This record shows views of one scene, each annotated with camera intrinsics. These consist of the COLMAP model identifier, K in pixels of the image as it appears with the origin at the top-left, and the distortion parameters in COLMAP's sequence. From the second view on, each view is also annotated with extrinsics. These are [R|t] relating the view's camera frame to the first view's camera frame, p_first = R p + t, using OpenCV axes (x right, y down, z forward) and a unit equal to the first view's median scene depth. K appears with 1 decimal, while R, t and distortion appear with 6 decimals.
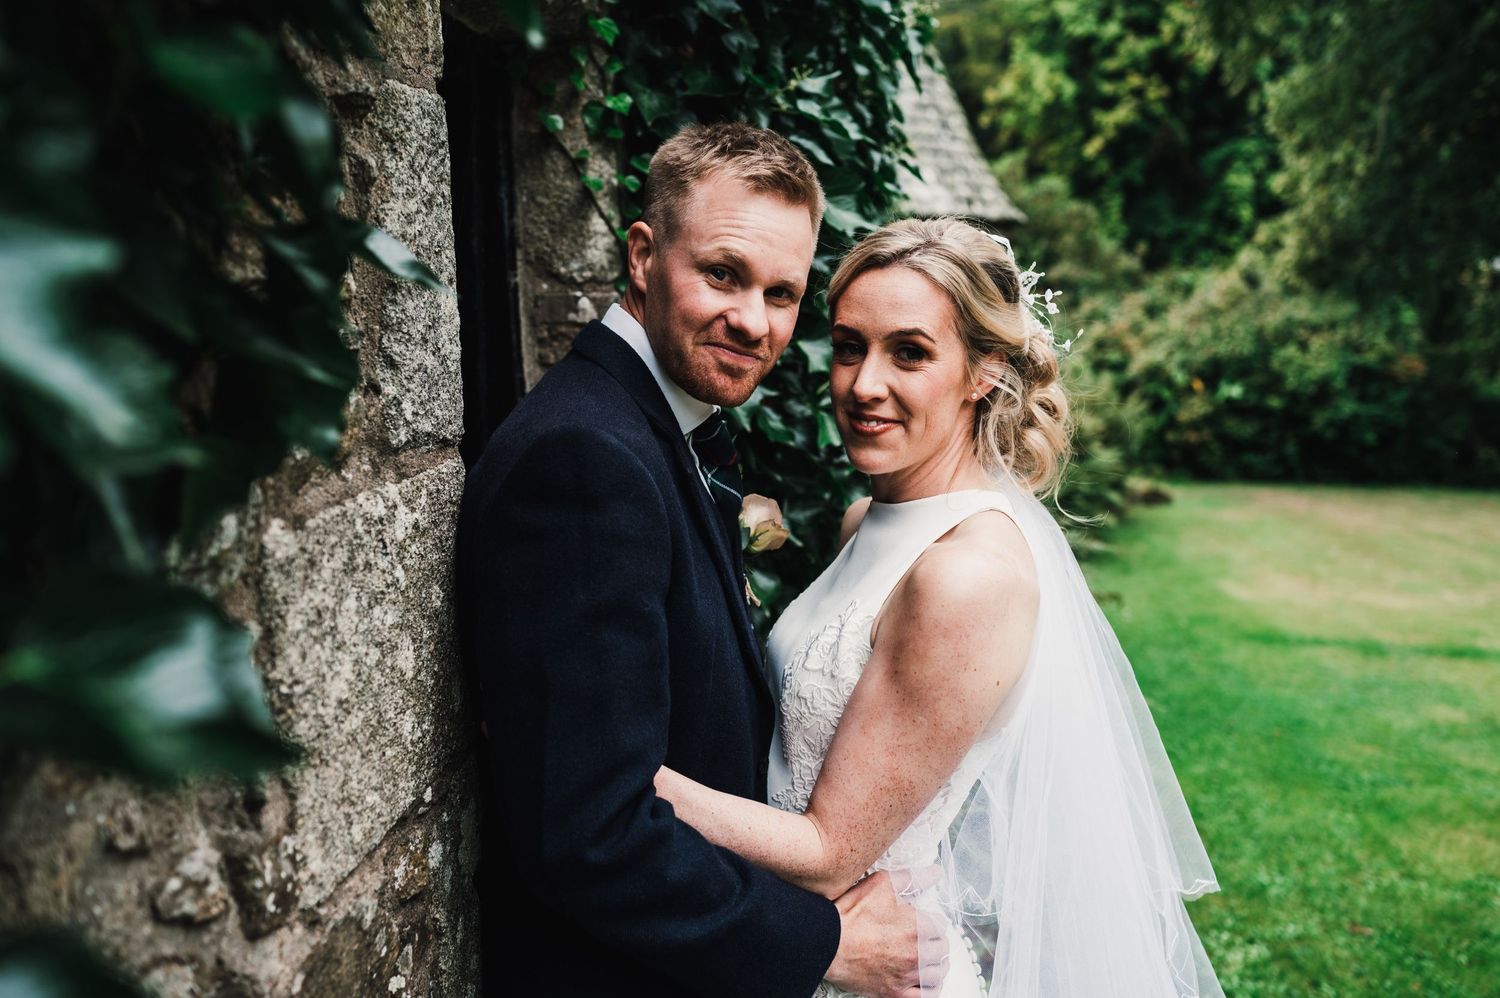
lens RADIAL K [[1439.6, 0, 747.8], [0, 1439.6, 504.0], [0, 0, 1]] dist [-0.001629, 0.009928]
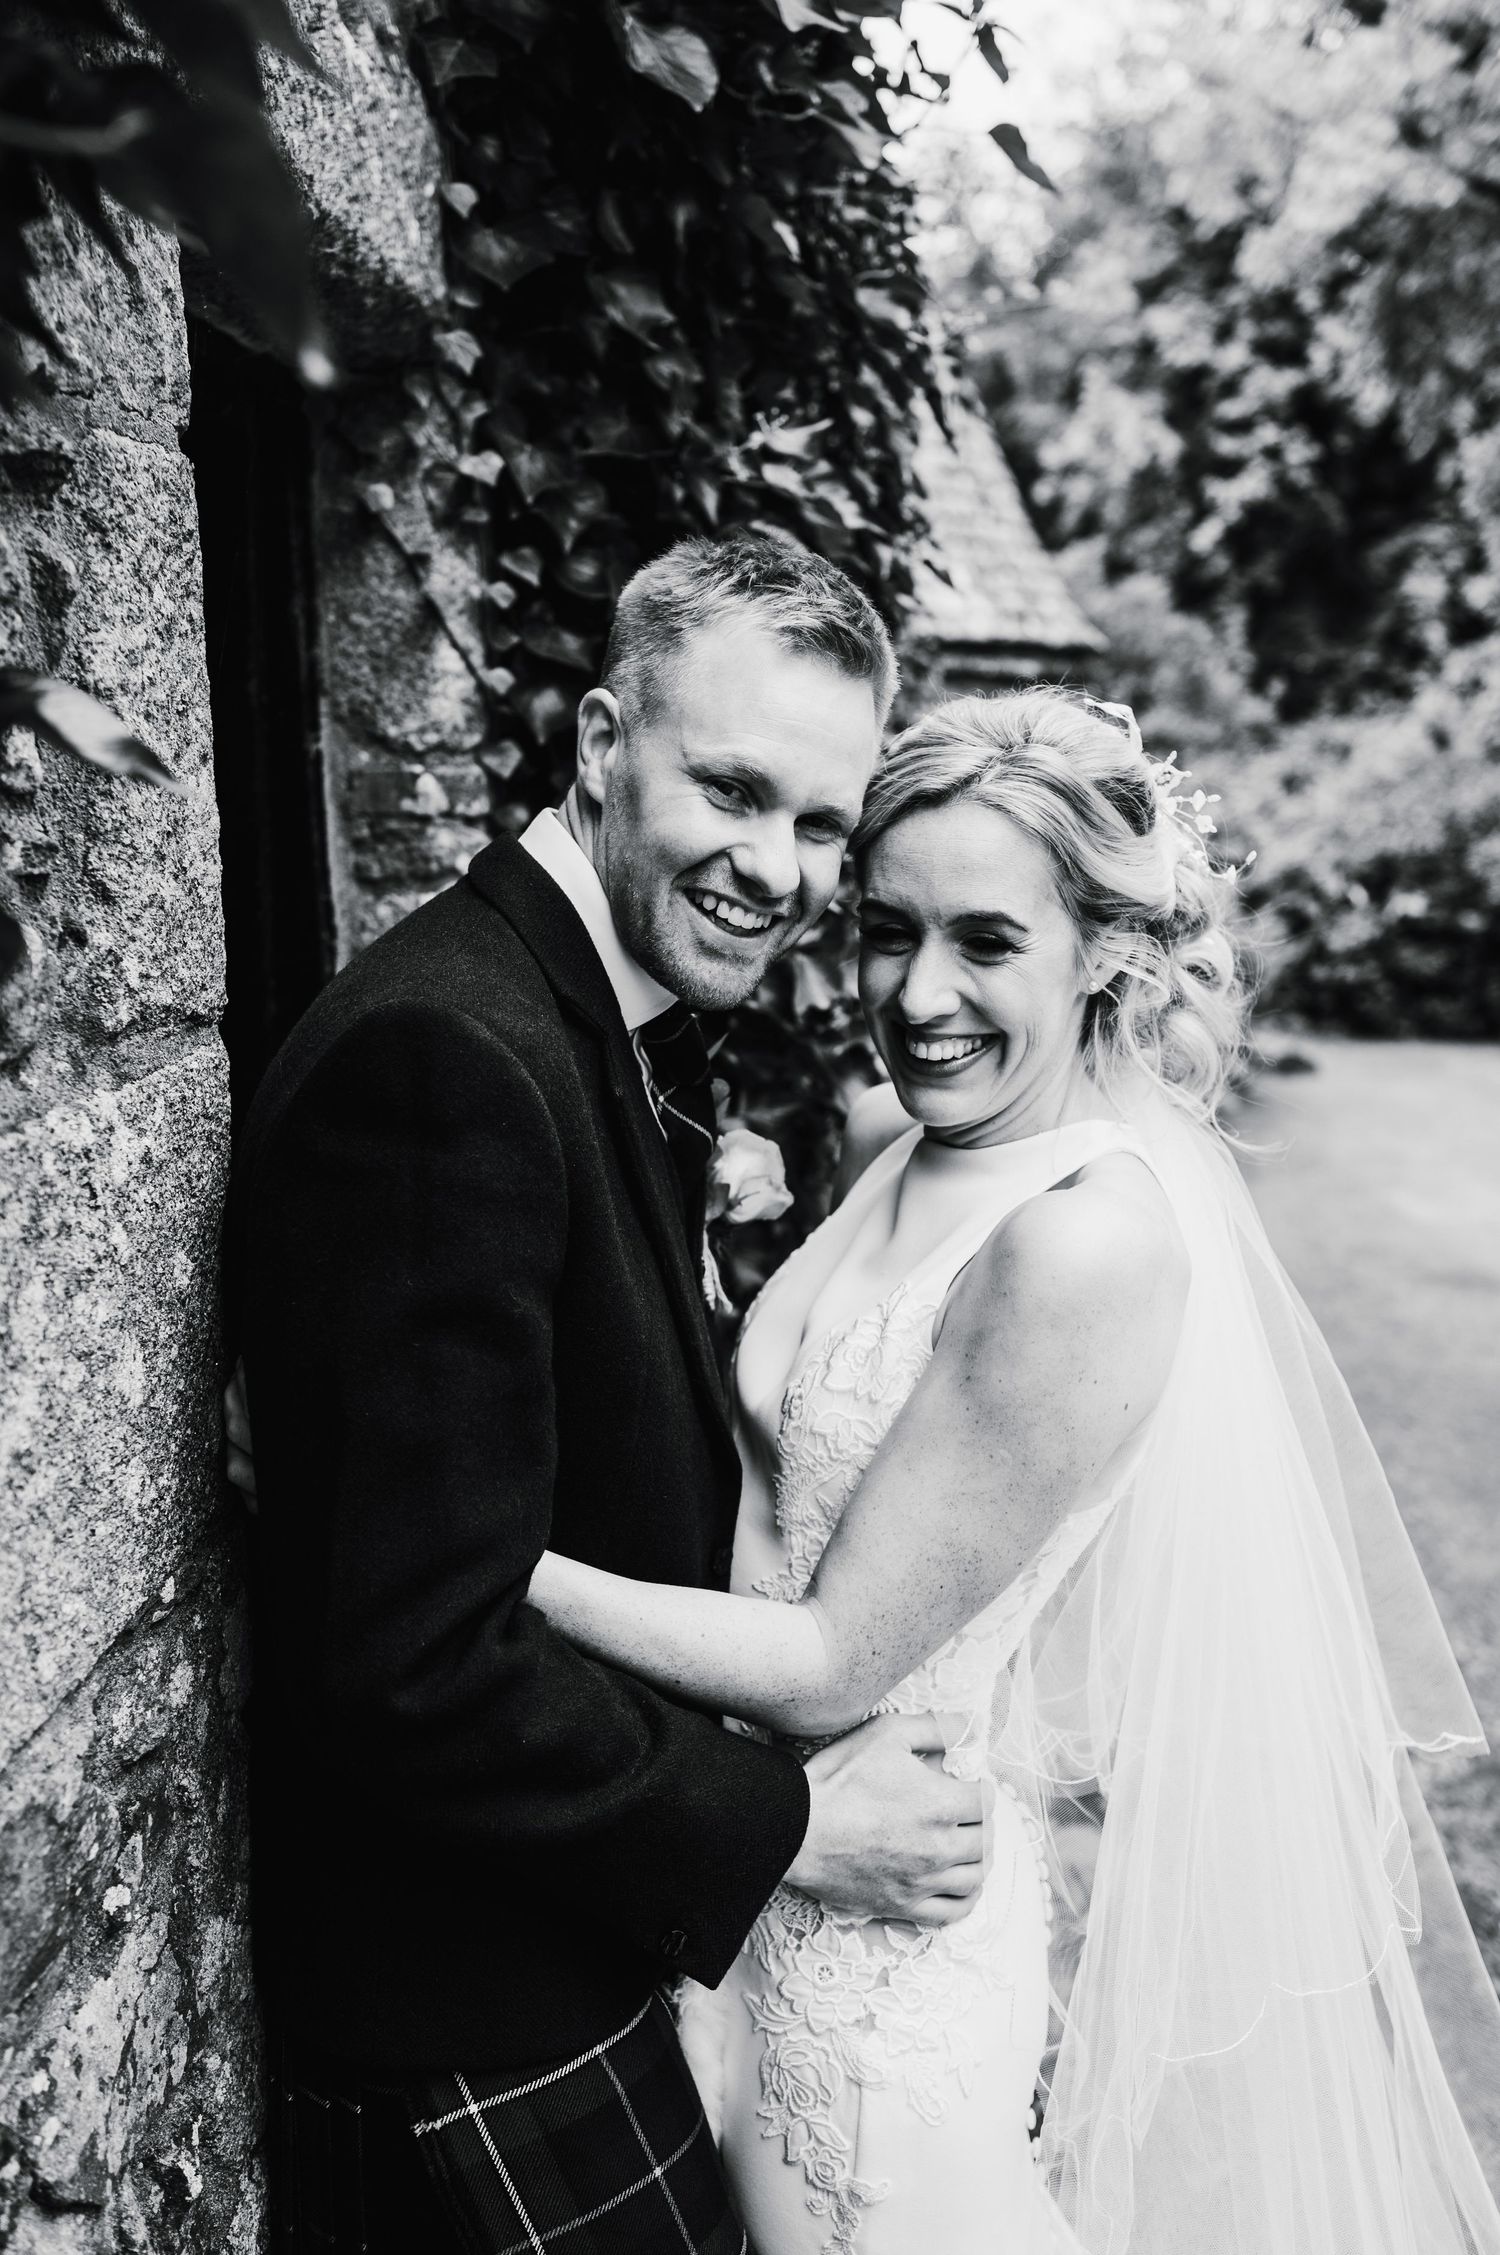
lens RADIAL K [[2164.3, 0, 752.6], [0, 2164.3, 1124.3], [0, 0, 1]] dist [-0.001629, 0.009928]
pose [[0.999488, 0.002080, 0.031927, -0.000296], [-0.002892, 0.999673, 0.025406, -0.015715], [-0.031864, -0.025485, 0.999167, 0.043174]]
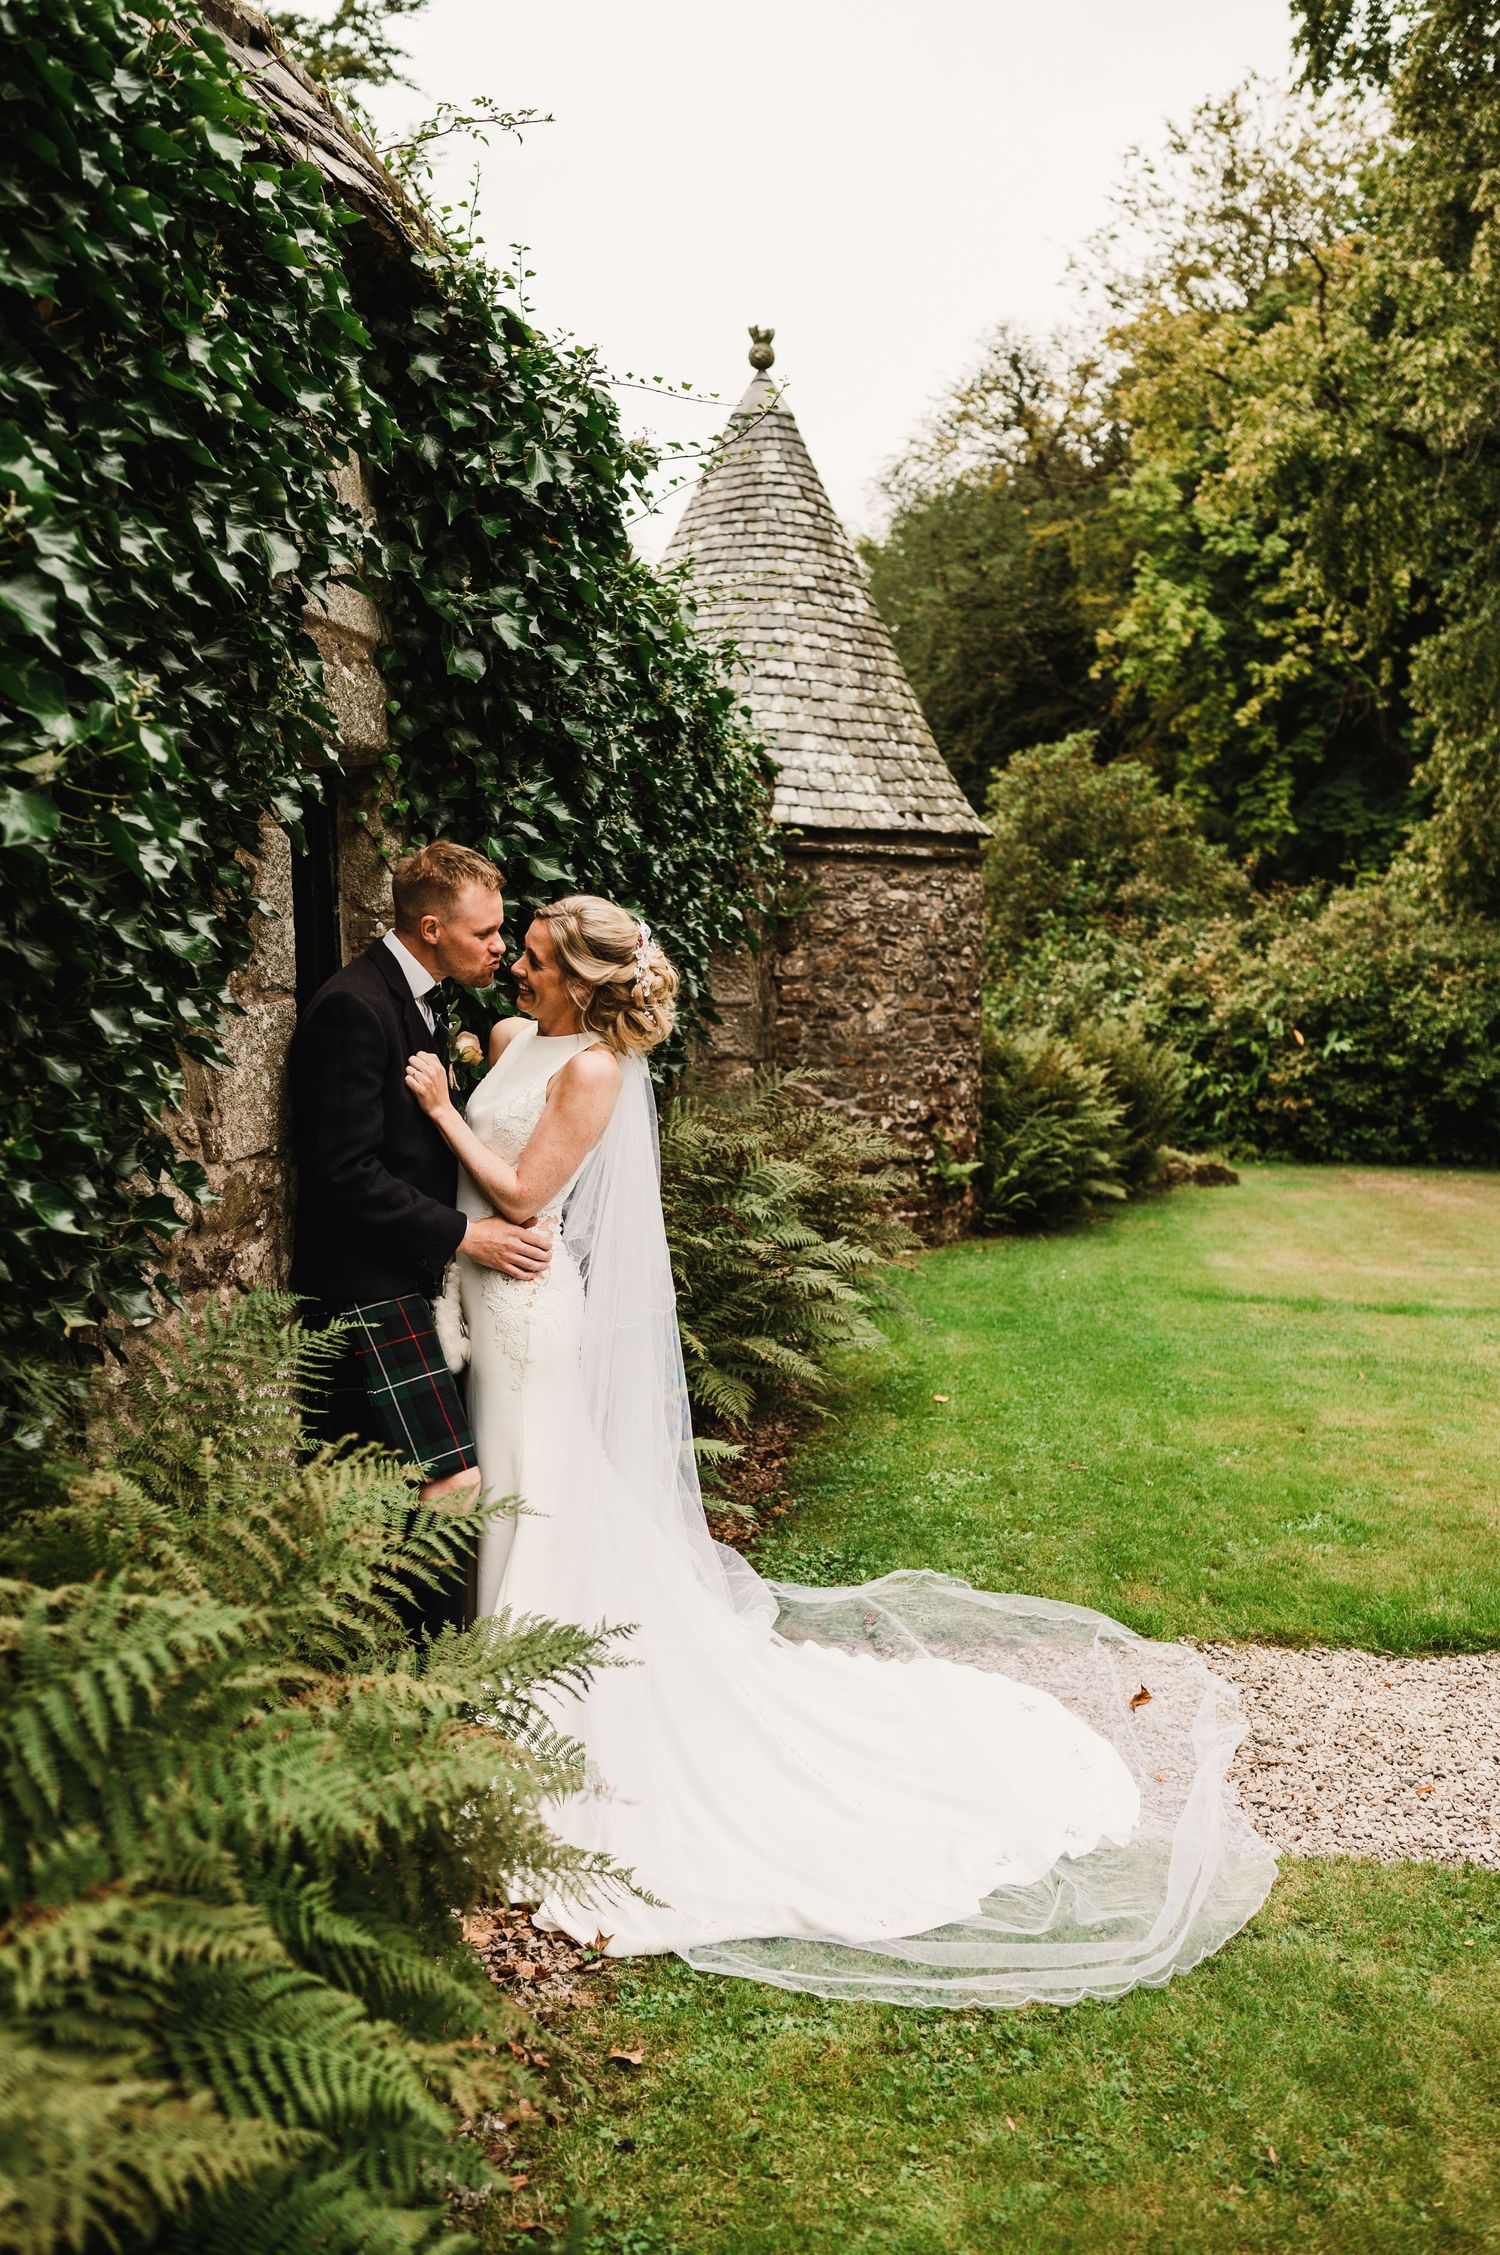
lens RADIAL K [[2134.6, 0, 750.0], [0, 2134.6, 1127.5], [0, 0, 1]] dist [-0.007568, 0.005143]
pose [[0.999889, 0.009793, -0.011185, 0.361138], [-0.010282, 0.998955, -0.044528, 0.206908], [0.010738, 0.044638, 0.998946, -1.505478]]
